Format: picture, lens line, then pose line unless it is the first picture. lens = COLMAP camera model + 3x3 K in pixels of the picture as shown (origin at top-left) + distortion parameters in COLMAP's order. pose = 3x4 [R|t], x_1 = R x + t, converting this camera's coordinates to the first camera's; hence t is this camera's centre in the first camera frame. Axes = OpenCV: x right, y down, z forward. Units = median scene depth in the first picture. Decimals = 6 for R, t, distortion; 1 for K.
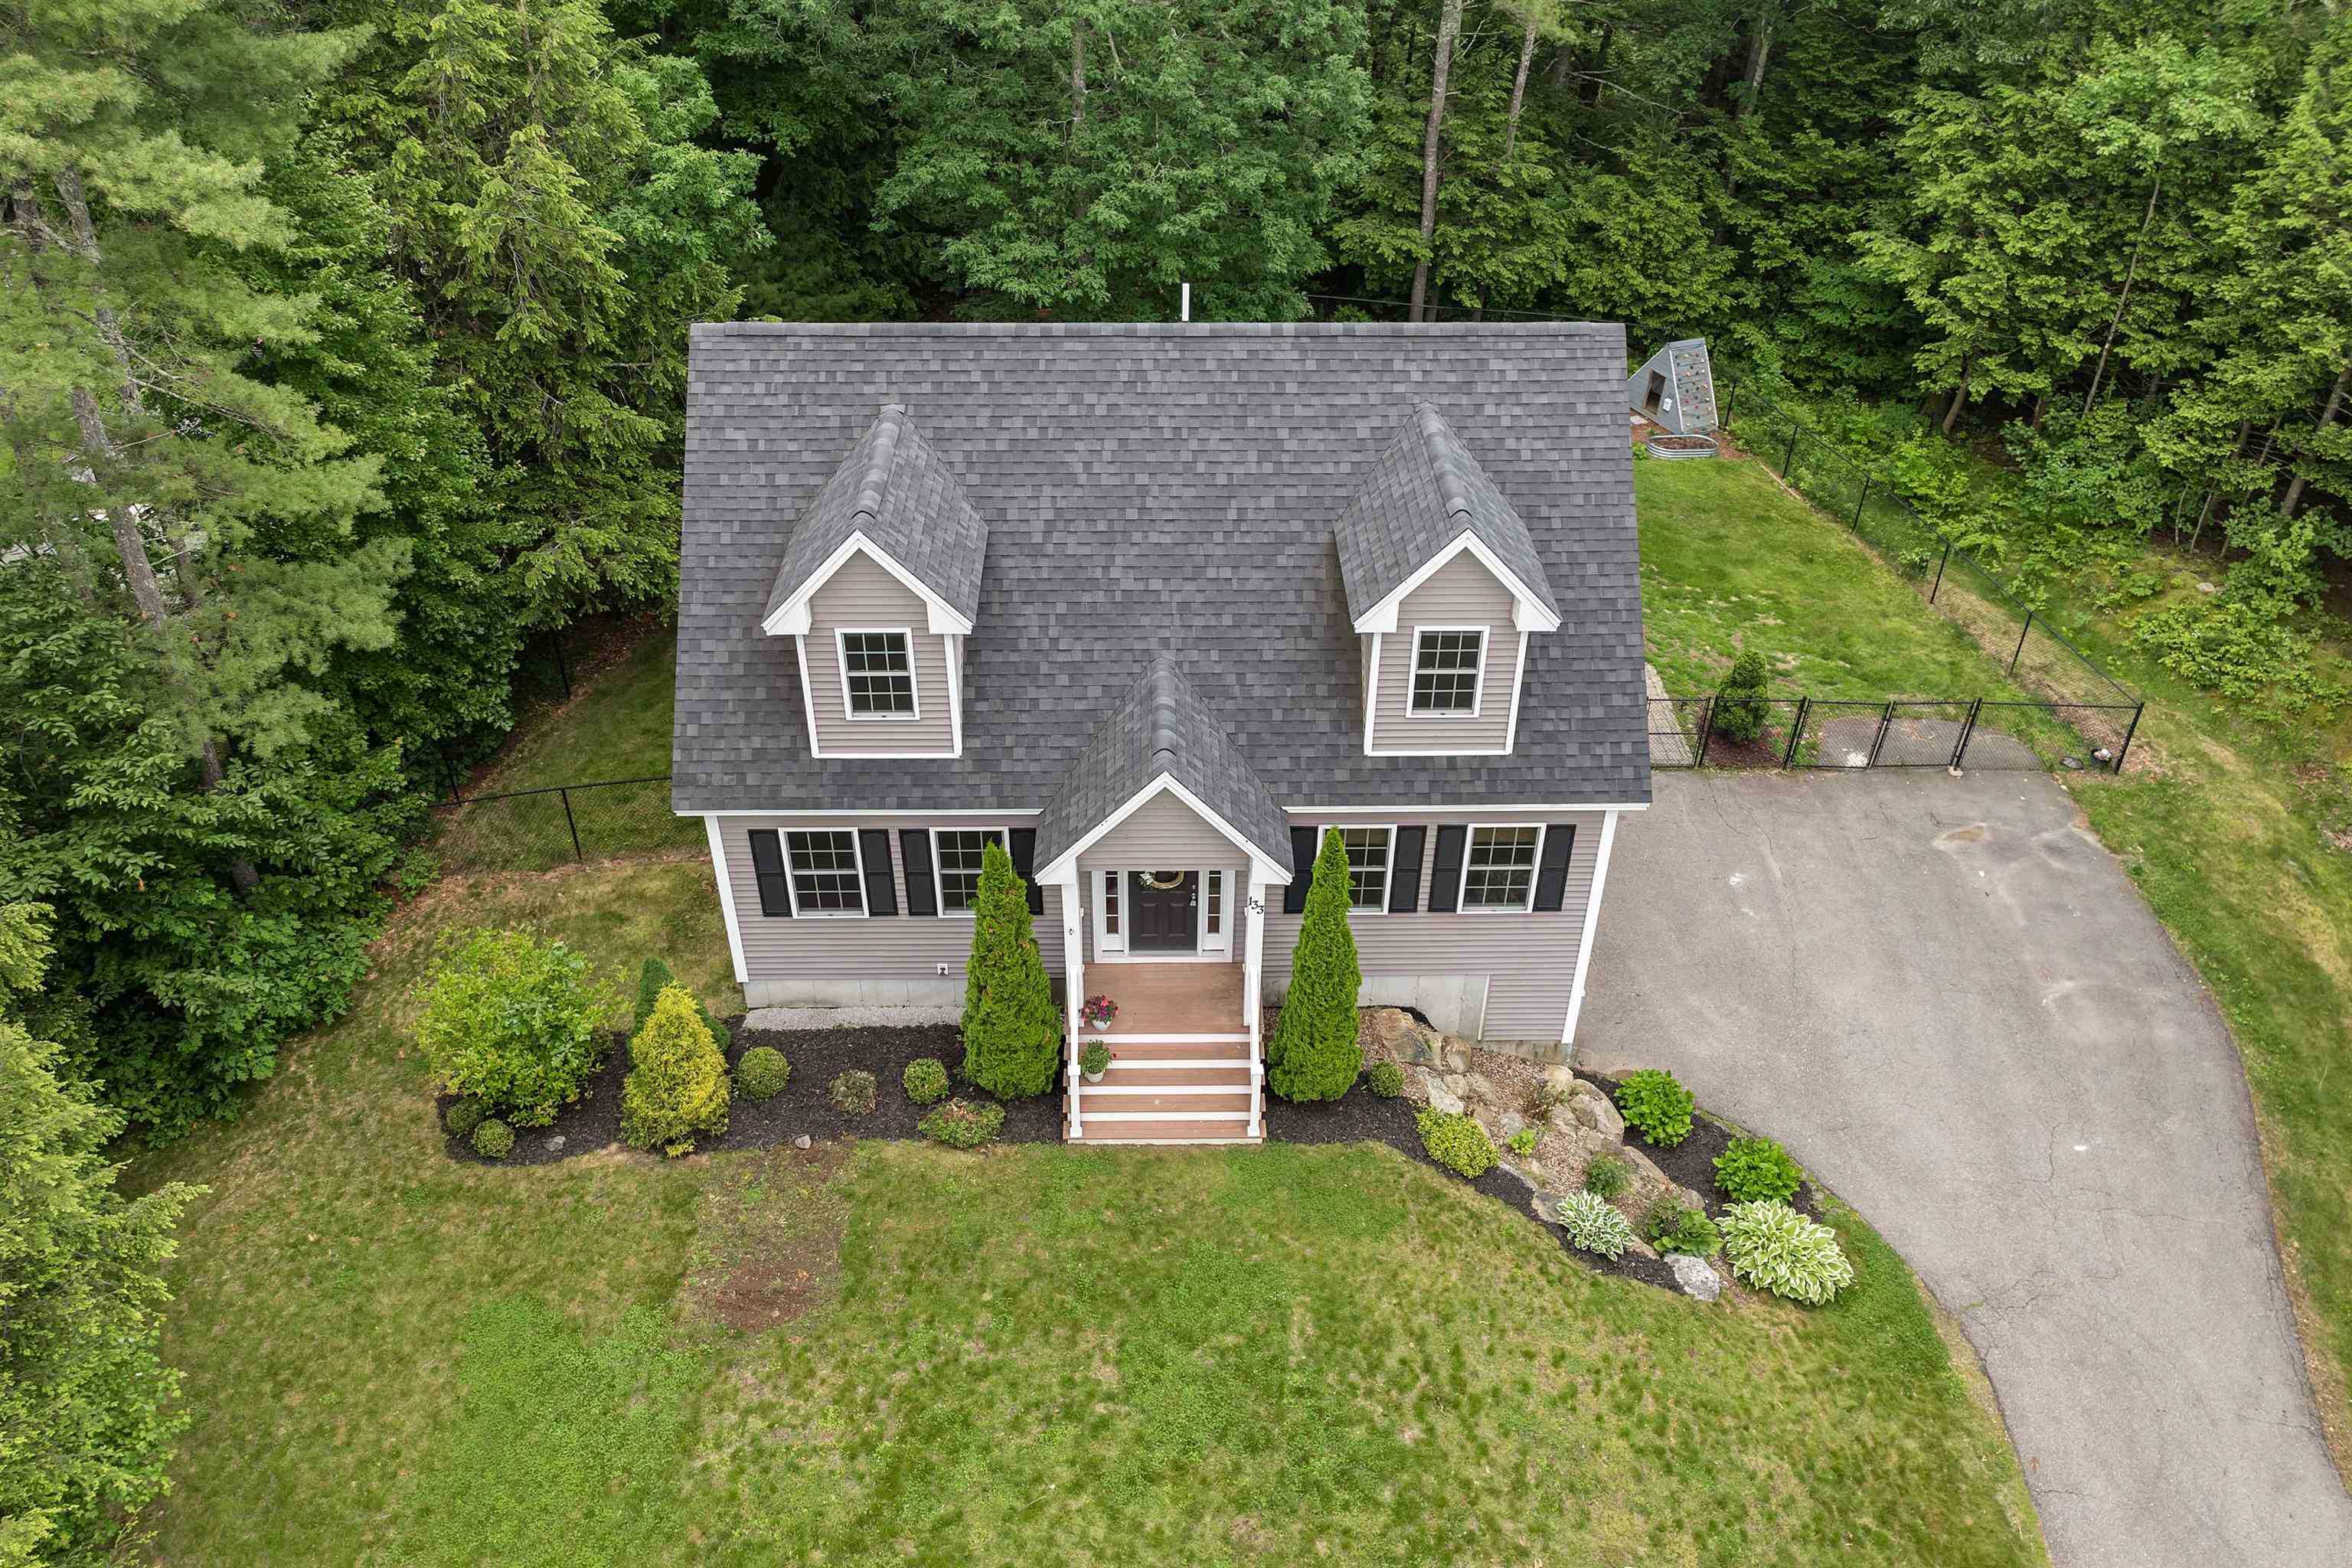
lens RADIAL K [[1691.5, 0, 1182.8], [0, 1691.5, 773.0], [0, 0, 1]] dist [-0.040500, 0.004185]
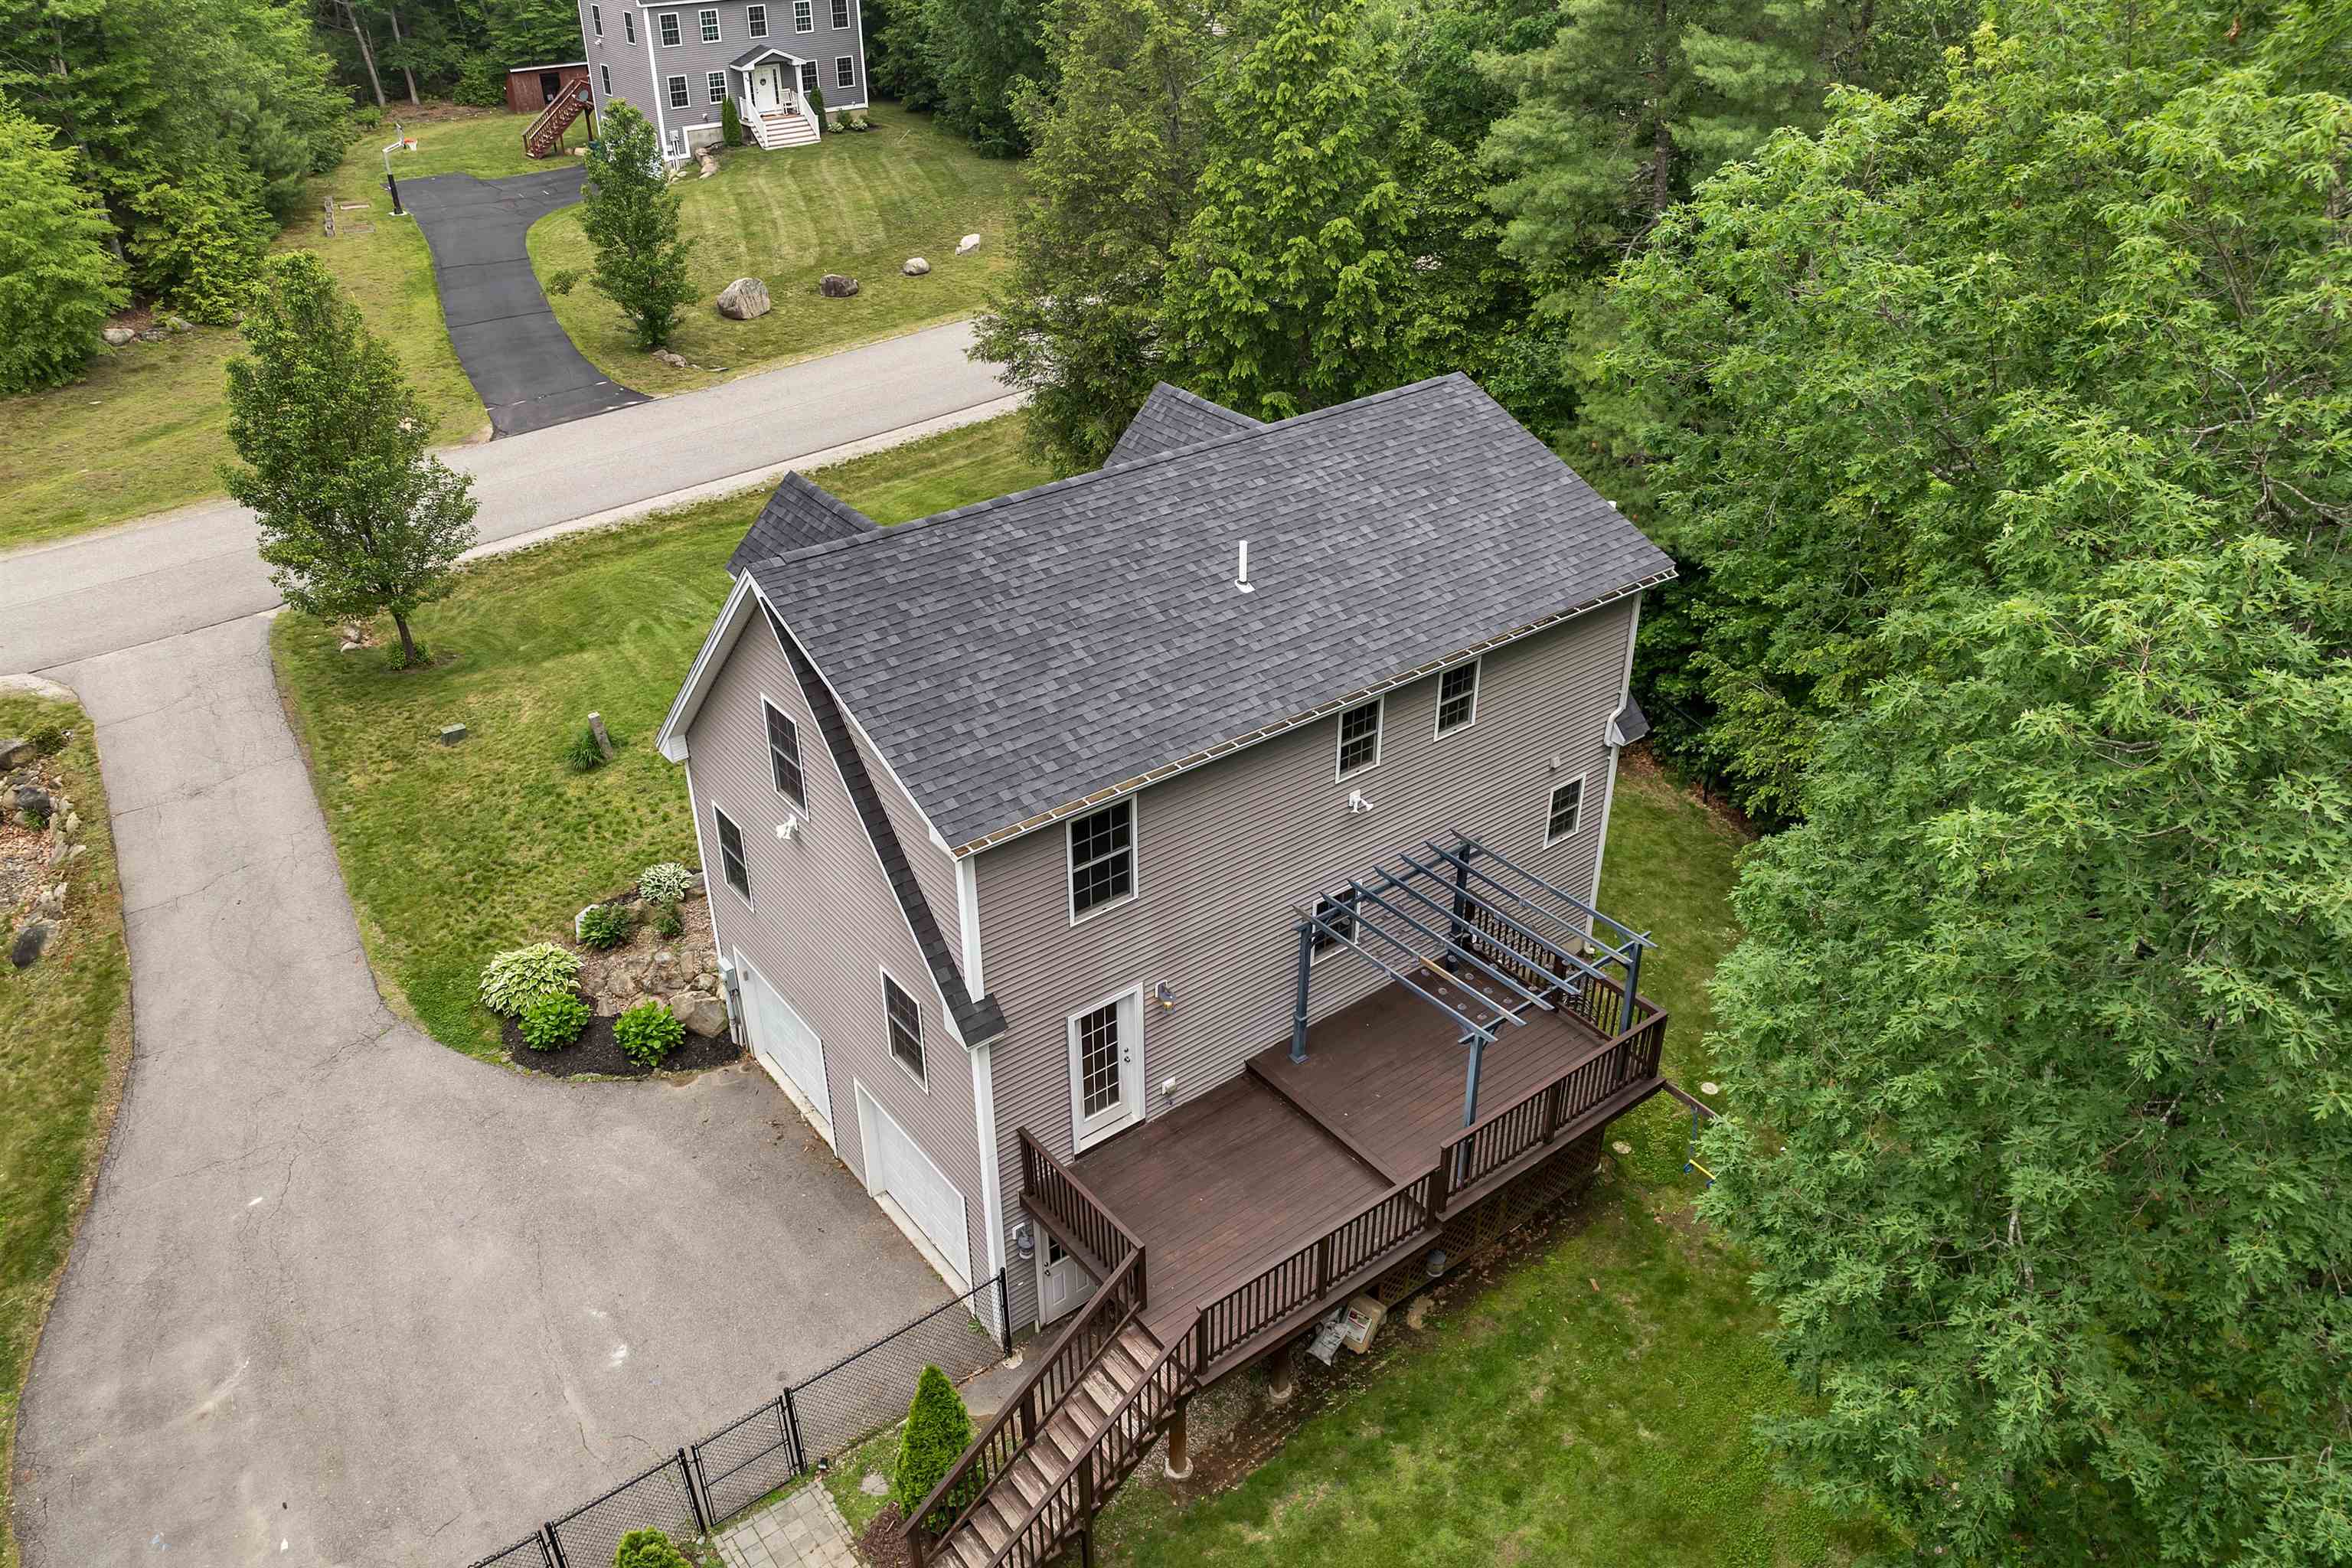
lens RADIAL K [[1691.5, 0, 1178.3], [0, 1691.5, 780.7], [0, 0, 1]] dist [-0.040500, 0.004185]
pose [[-0.802876, 0.302405, -0.513752, 0.600926], [-0.353489, 0.452447, 0.818741, -1.084863], [0.480037, 0.838954, -0.256362, 1.500918]]
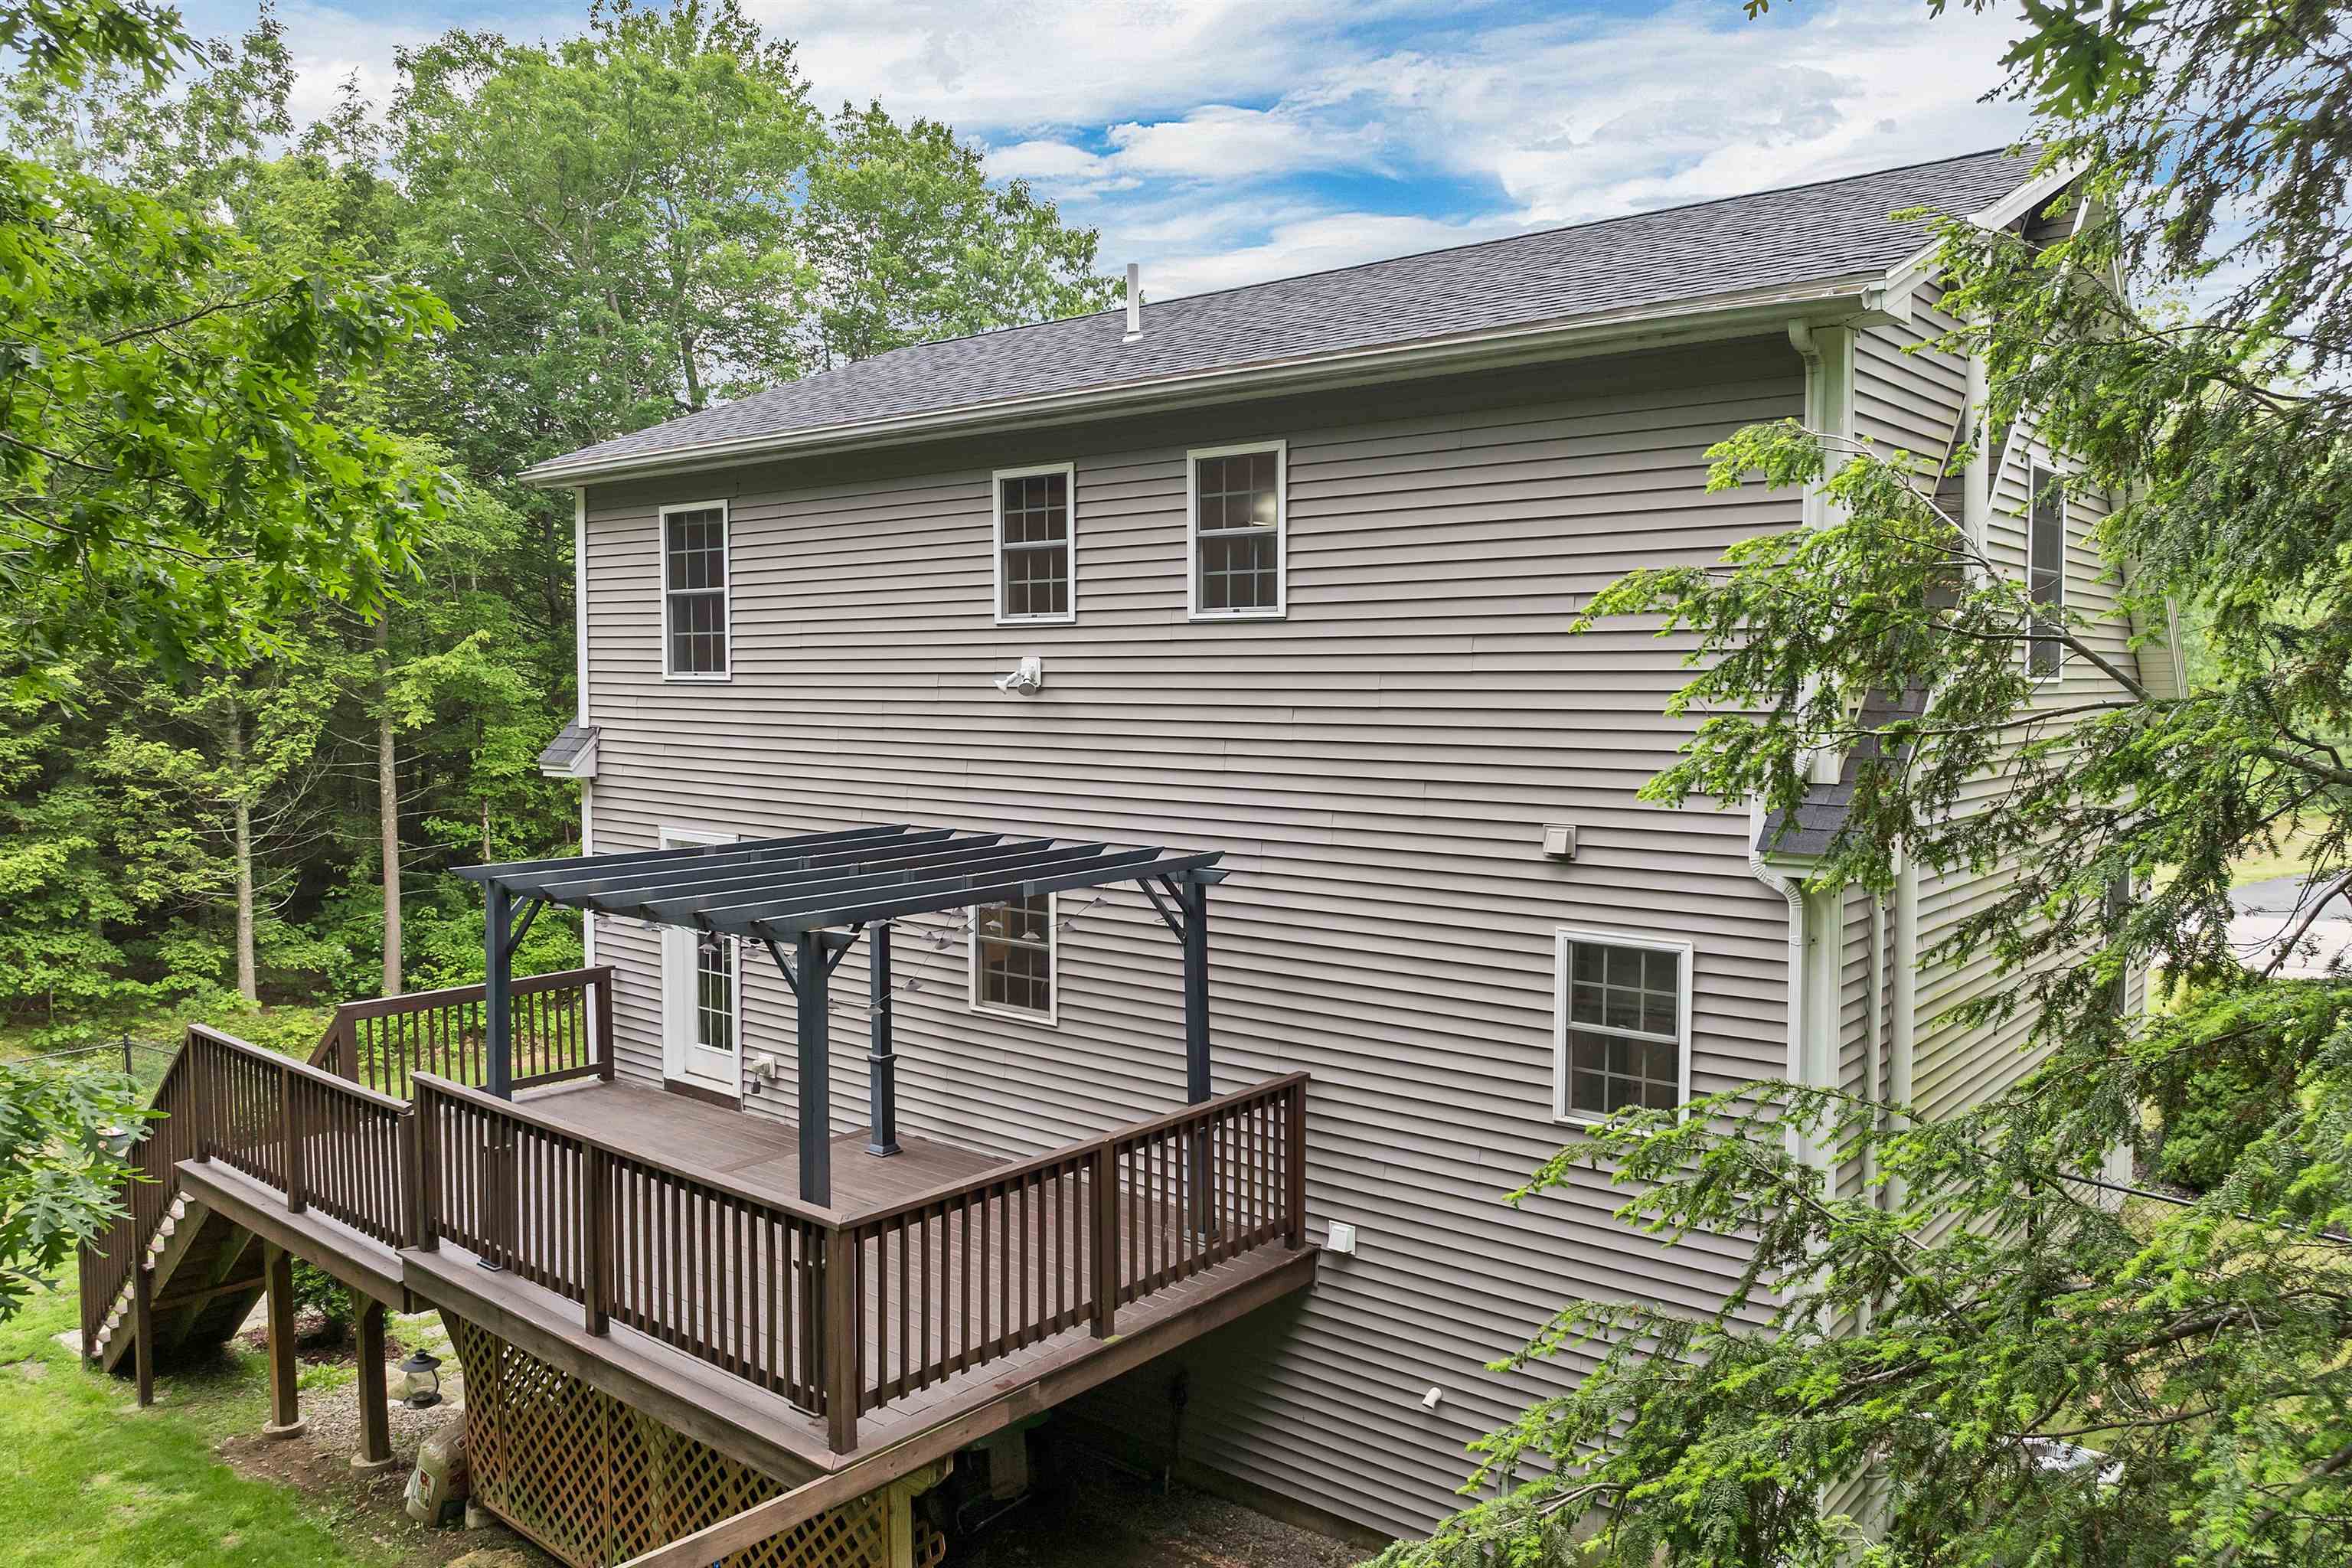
lens RADIAL K [[1691.5, 0, 1186.7], [0, 1691.5, 787.7], [0, 0, 1]] dist [-0.040500, 0.004185]
pose [[-0.753792, -0.050214, 0.655191, -0.444720], [0.376507, 0.784174, 0.493268, -0.475295], [-0.538553, 0.618506, -0.572198, 1.609230]]
